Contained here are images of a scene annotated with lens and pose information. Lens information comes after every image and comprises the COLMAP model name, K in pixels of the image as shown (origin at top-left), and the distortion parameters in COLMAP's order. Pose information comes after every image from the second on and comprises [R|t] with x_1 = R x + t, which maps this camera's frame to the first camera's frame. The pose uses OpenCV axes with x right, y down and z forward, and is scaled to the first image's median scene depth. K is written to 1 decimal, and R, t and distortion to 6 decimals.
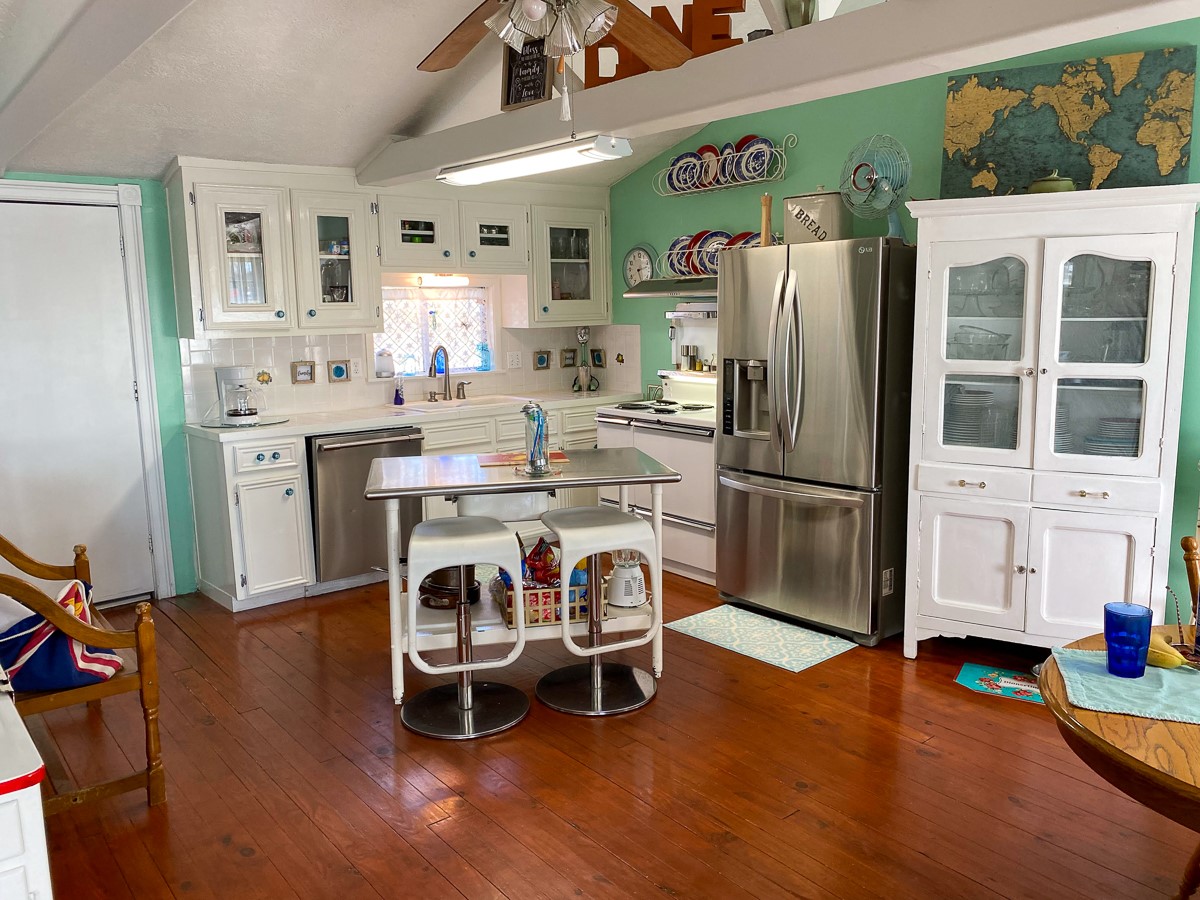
lens RADIAL K [[918.2, 0, 599.8], [0, 918.2, 449.2], [0, 0, 1]] dist [-0.008891, -0.001985]
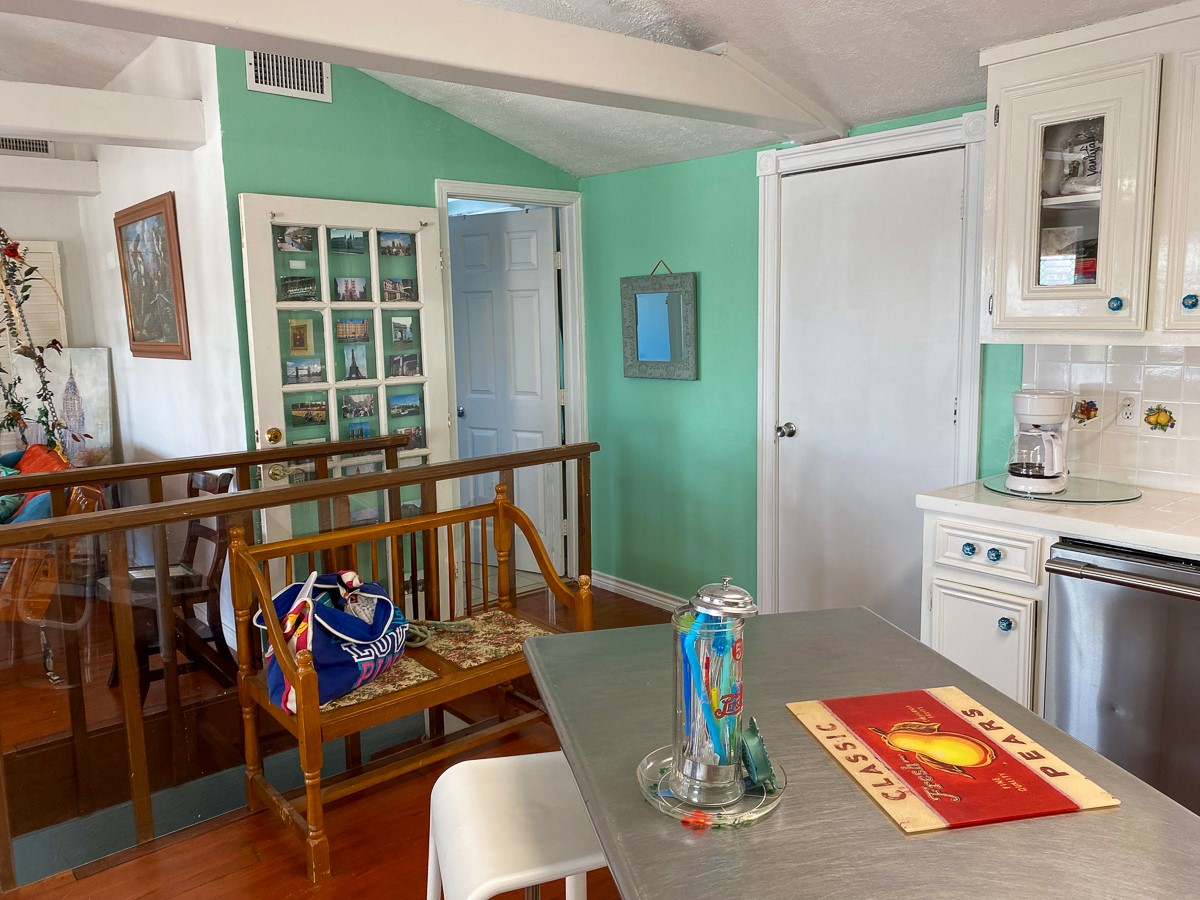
lens RADIAL K [[918.2, 0, 600.2], [0, 918.2, 444.3], [0, 0, 1]] dist [-0.008891, -0.001985]
pose [[0.007768, 0.157864, -0.987430, 0.191927], [-0.133234, 0.978819, 0.155439, -0.113727], [0.991054, 0.130352, 0.028636, 0.722047]]
